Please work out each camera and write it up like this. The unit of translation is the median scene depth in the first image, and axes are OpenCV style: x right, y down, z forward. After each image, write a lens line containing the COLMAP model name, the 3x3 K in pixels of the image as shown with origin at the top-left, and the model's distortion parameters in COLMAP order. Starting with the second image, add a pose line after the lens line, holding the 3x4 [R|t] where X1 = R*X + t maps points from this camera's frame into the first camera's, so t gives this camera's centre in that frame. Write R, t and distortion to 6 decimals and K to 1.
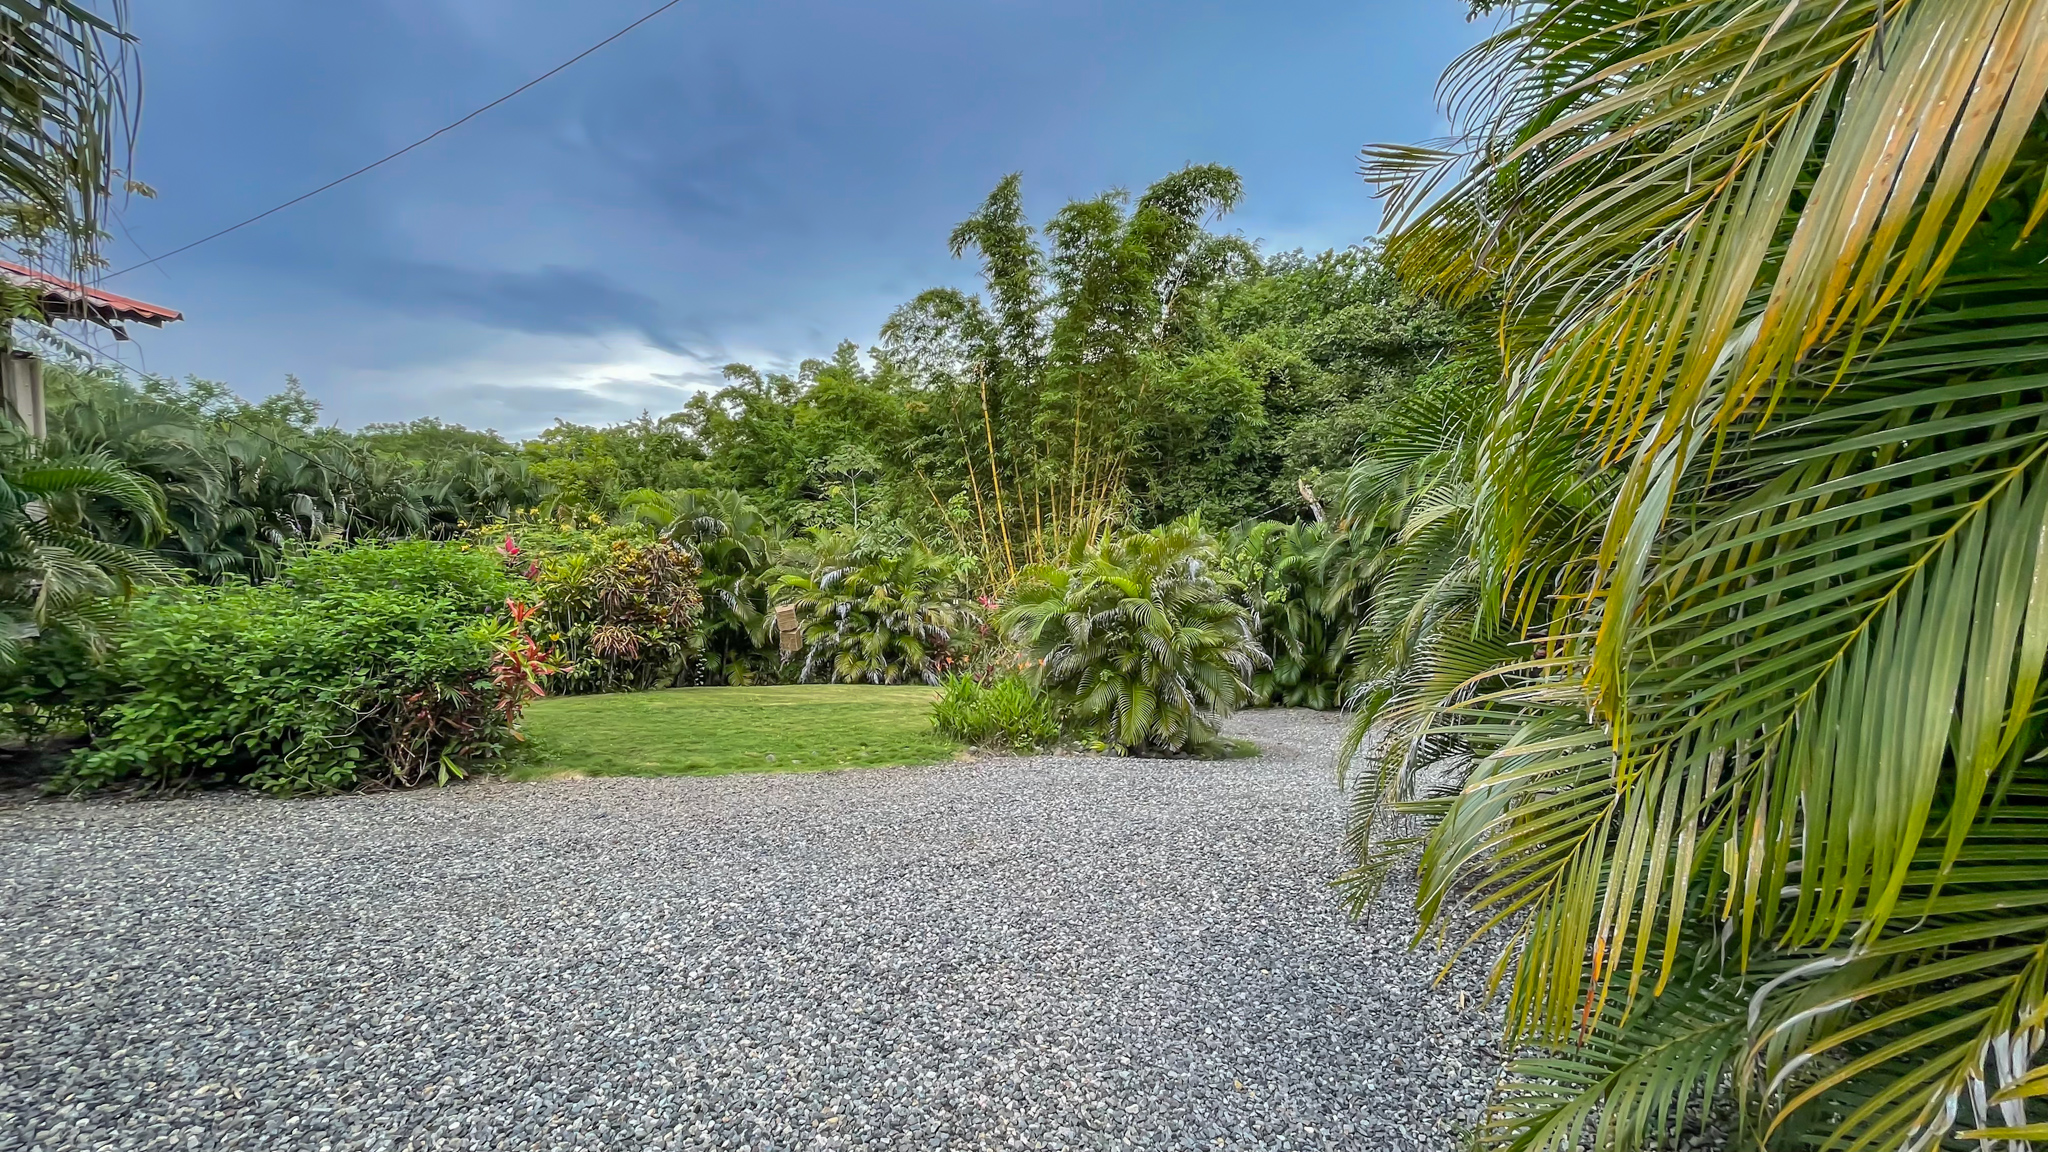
lens RADIAL K [[826.2, 0, 1023.9], [0, 826.2, 583.6], [0, 0, 1]] dist [-0.002266, 0.000493]
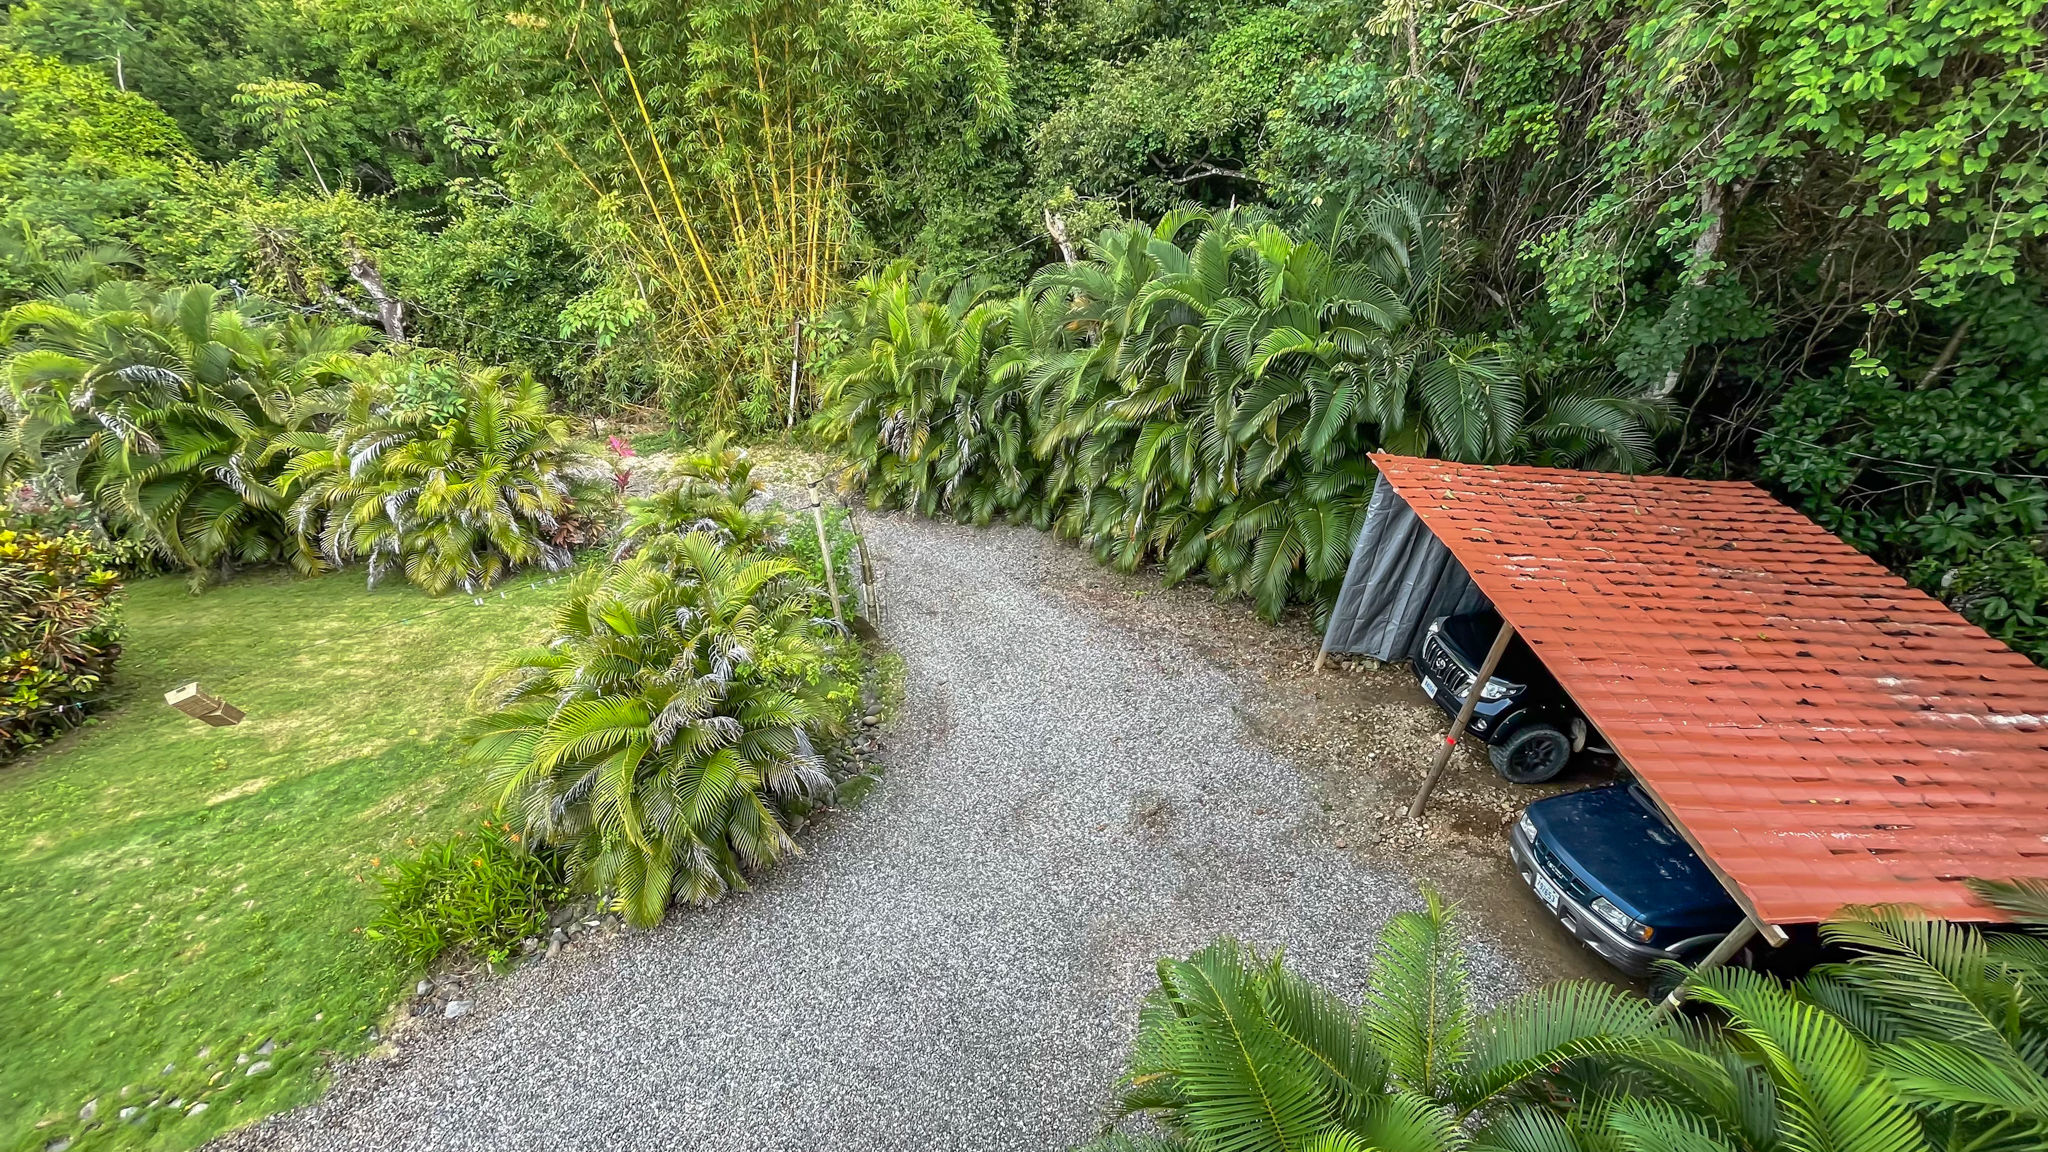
lens RADIAL K [[829.3, 0, 1023.0], [0, 829.3, 581.5], [0, 0, 1]] dist [-0.007556, 0.004920]
pose [[0.987304, -0.081984, 0.136053, 0.244976], [0.000284, 0.857425, 0.514610, -0.306097], [-0.158844, -0.508037, 0.846562, 0.251123]]
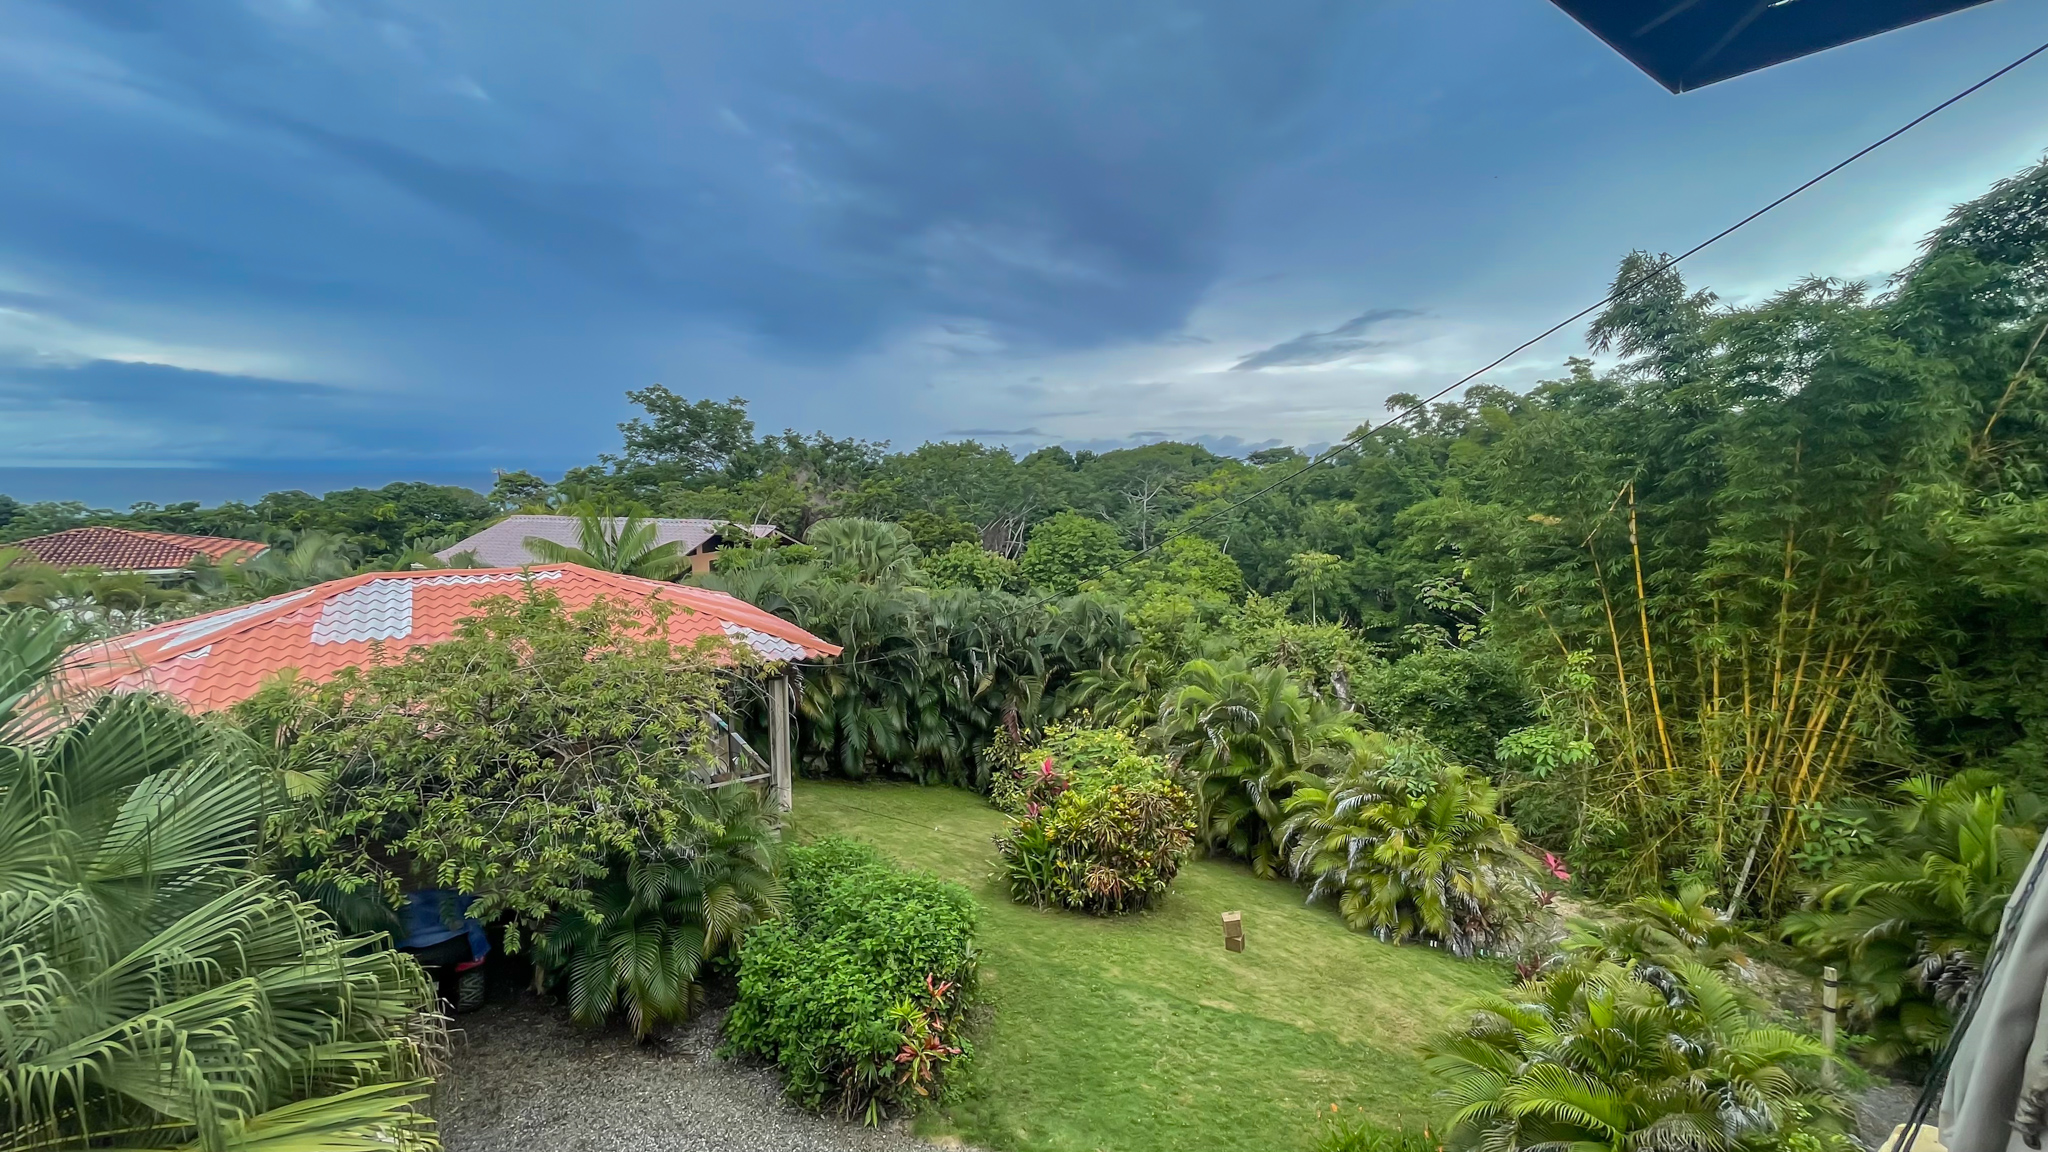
lens RADIAL K [[826.2, 0, 1023.9], [0, 826.2, 583.6], [0, 0, 1]] dist [-0.002266, 0.000493]
pose [[0.705879, 0.069170, -0.704947, 0.156751], [-0.048289, 0.997604, 0.049533, -0.300300], [0.706685, -0.000923, 0.707528, 0.088824]]
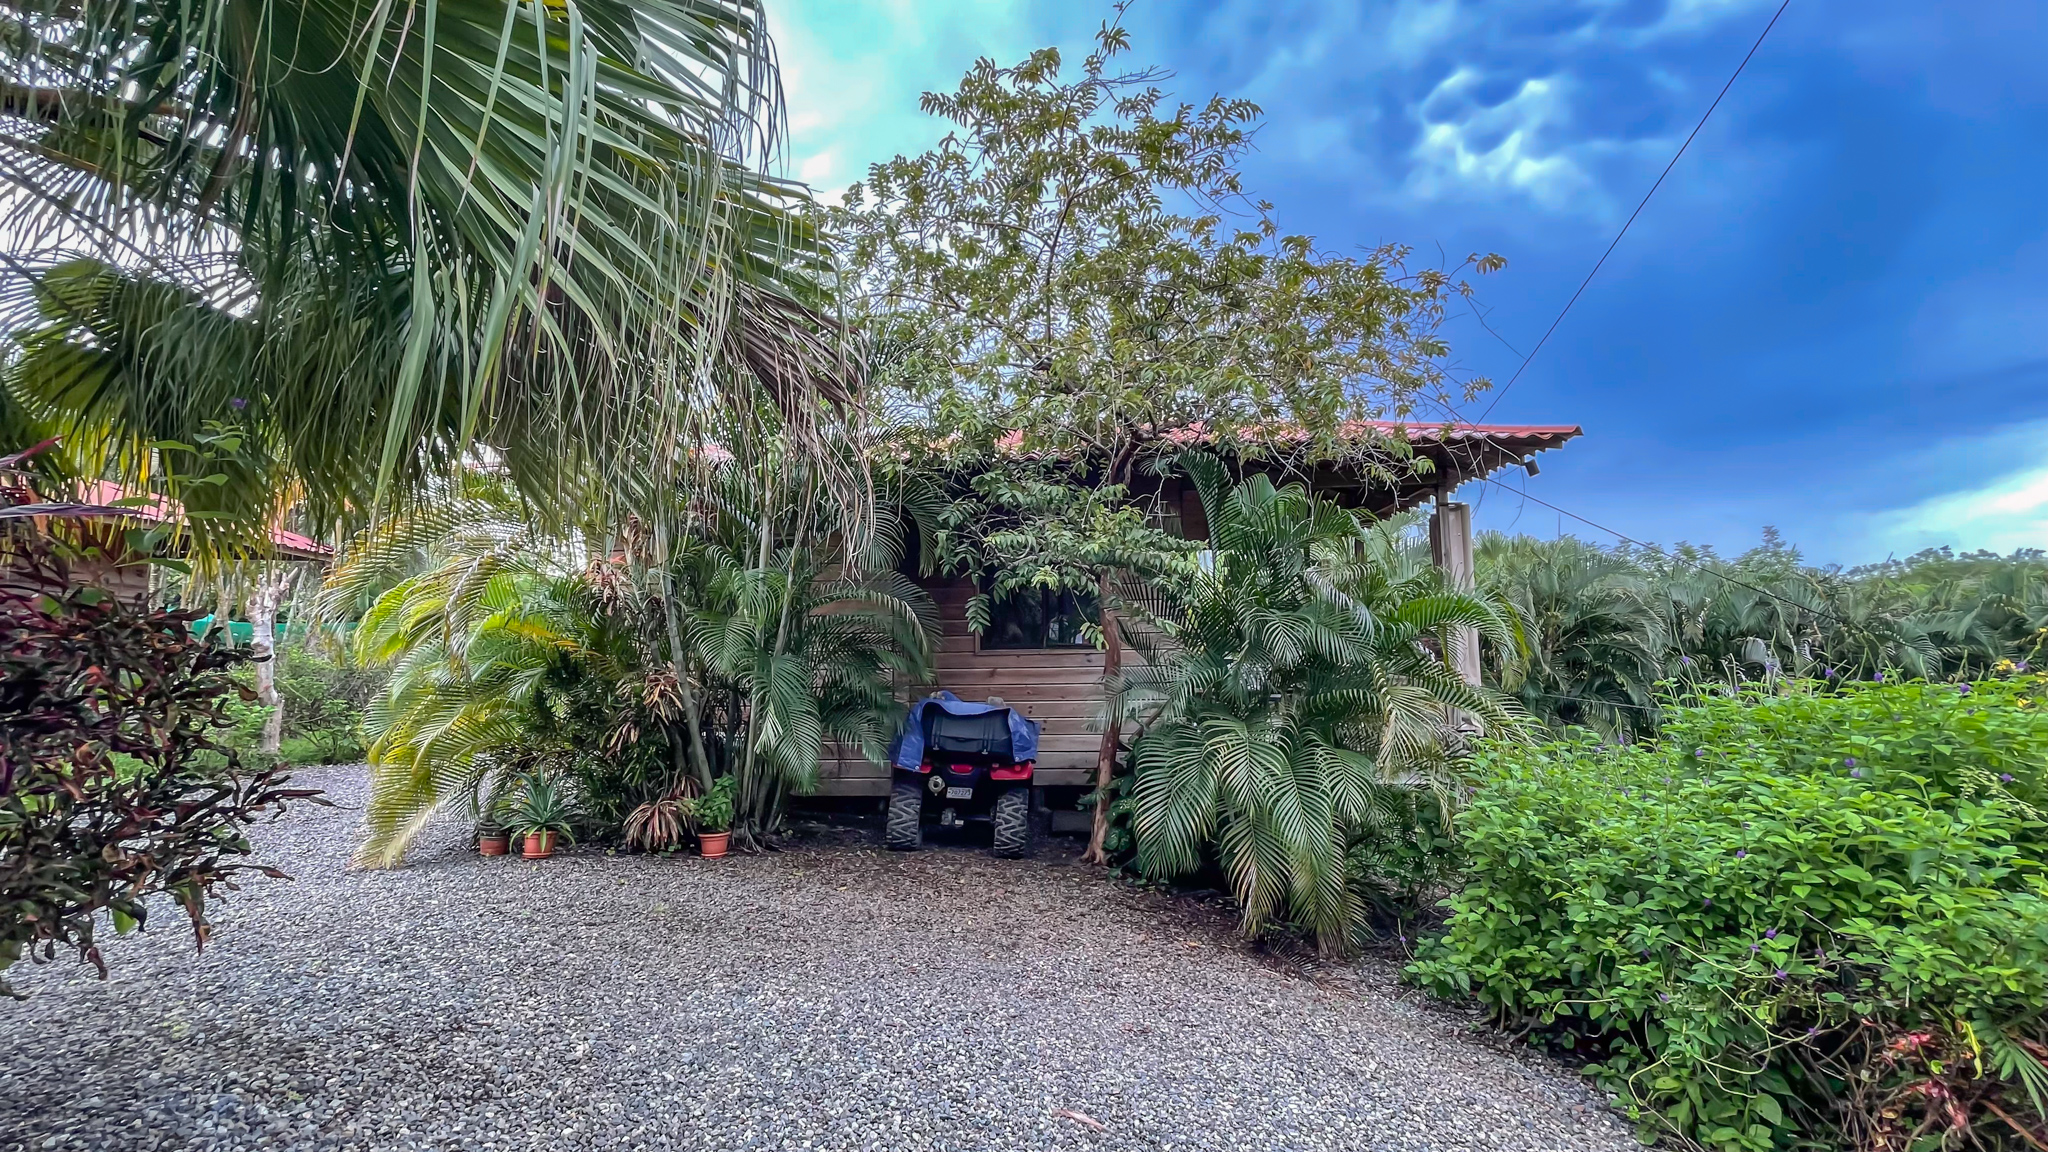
lens RADIAL K [[831.3, 0, 1023.5], [0, 831.3, 589.1], [0, 0, 1]] dist [0.002342, 0.000057]
pose [[0.113395, -0.114241, -0.986960, -0.131743], [-0.069440, 0.990027, -0.122574, -0.003724], [0.991120, 0.082433, 0.104331, 0.188263]]
